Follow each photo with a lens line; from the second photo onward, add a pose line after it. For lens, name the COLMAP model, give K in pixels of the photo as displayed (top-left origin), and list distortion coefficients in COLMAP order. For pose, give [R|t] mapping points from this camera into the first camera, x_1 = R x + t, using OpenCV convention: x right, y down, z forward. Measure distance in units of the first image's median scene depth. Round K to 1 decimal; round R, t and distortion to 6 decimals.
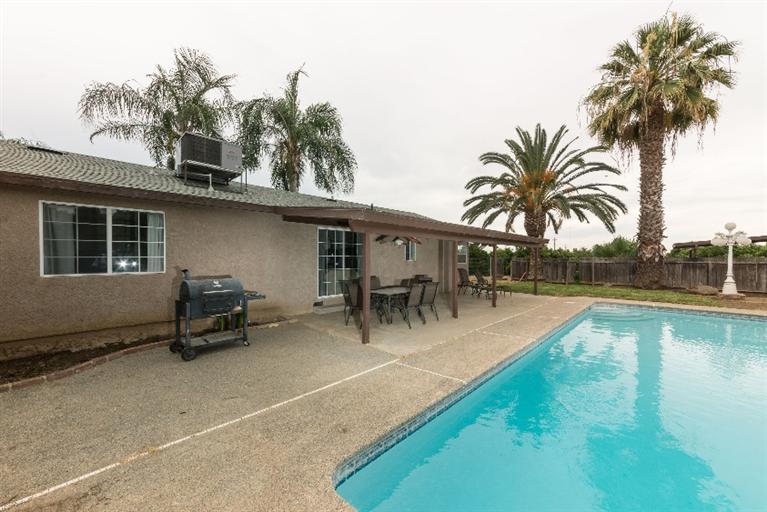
lens RADIAL K [[289.0, 0, 383.5], [0, 289.0, 256.0], [0, 0, 1]] dist [0.001853, 0.000465]
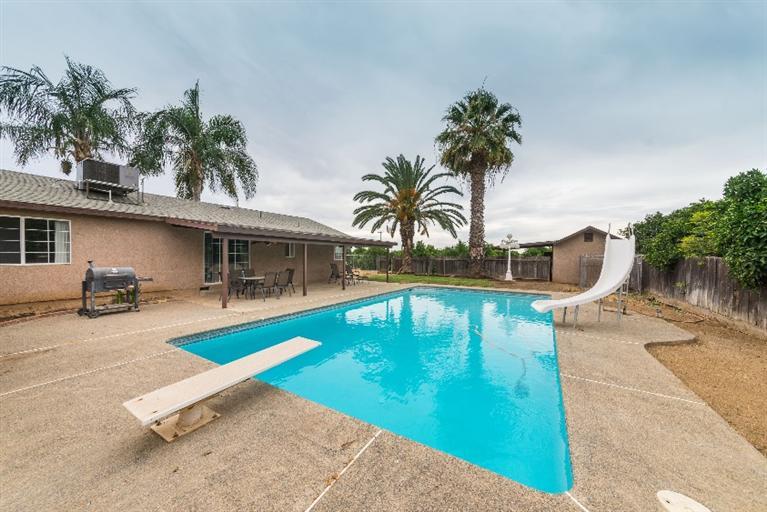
lens RADIAL K [[289.0, 0, 383.5], [0, 289.0, 256.0], [0, 0, 1]] dist [0.001853, 0.000465]
pose [[0.975553, 0.005313, 0.219701, 0.166923], [-0.006194, 0.999975, 0.003321, 0.002056], [-0.219678, -0.004601, 0.975562, -0.284643]]
